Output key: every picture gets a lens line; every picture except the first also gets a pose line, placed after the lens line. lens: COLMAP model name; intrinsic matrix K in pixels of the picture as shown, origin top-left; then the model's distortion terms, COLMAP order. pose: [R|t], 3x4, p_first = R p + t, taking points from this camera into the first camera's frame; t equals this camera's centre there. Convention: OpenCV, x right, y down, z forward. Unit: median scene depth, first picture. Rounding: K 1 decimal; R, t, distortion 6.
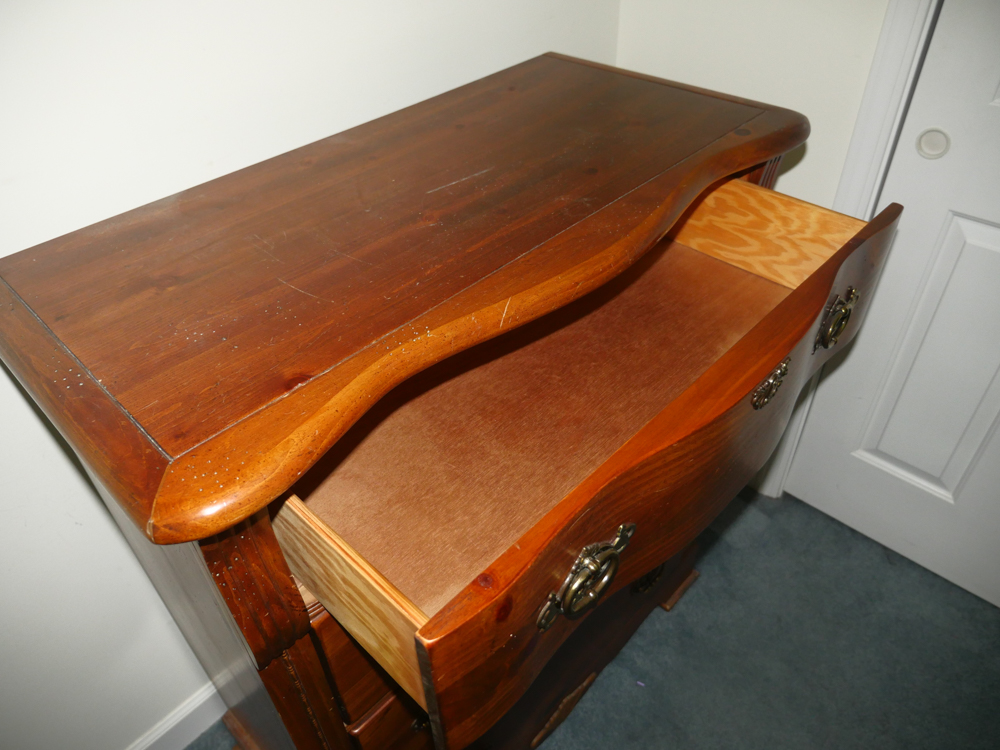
lens RADIAL K [[724.9, 0, 500.1], [0, 724.9, 373.0], [0, 0, 1]] dist [-0.007869, -0.008141]
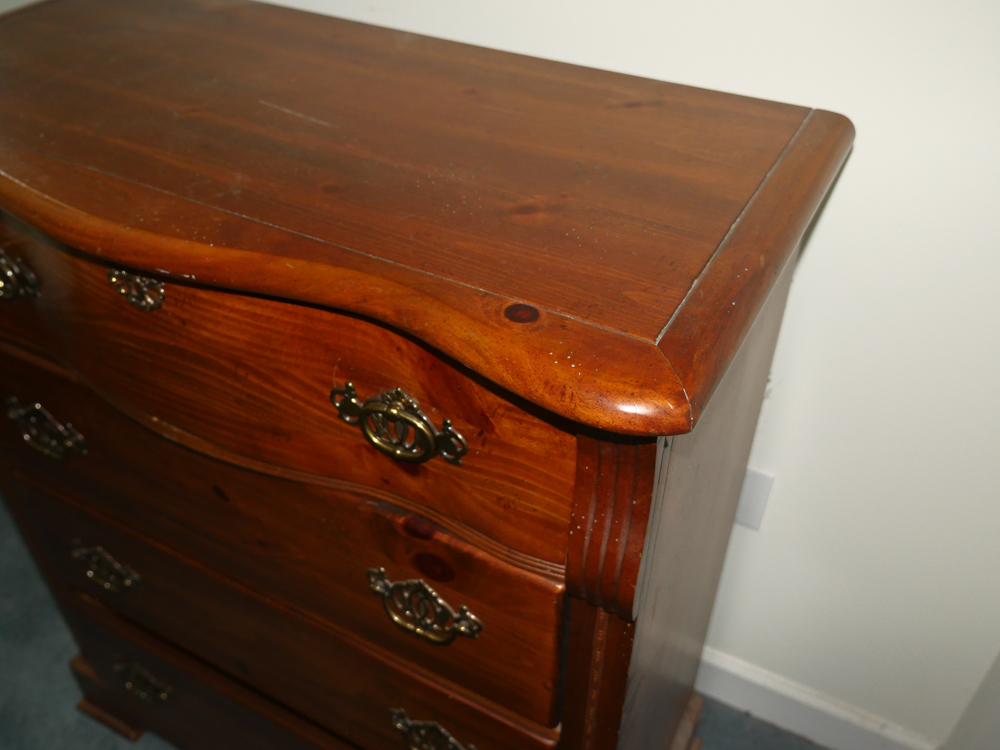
lens RADIAL K [[939.0, 0, 499.8], [0, 939.0, 374.5], [0, 0, 1]] dist [0.000319, 0.000000]
pose [[0.267175, 0.646904, -0.714236, 0.935032], [-0.632418, 0.676943, 0.376557, -0.607508], [0.727093, 0.351090, 0.589976, 0.662854]]
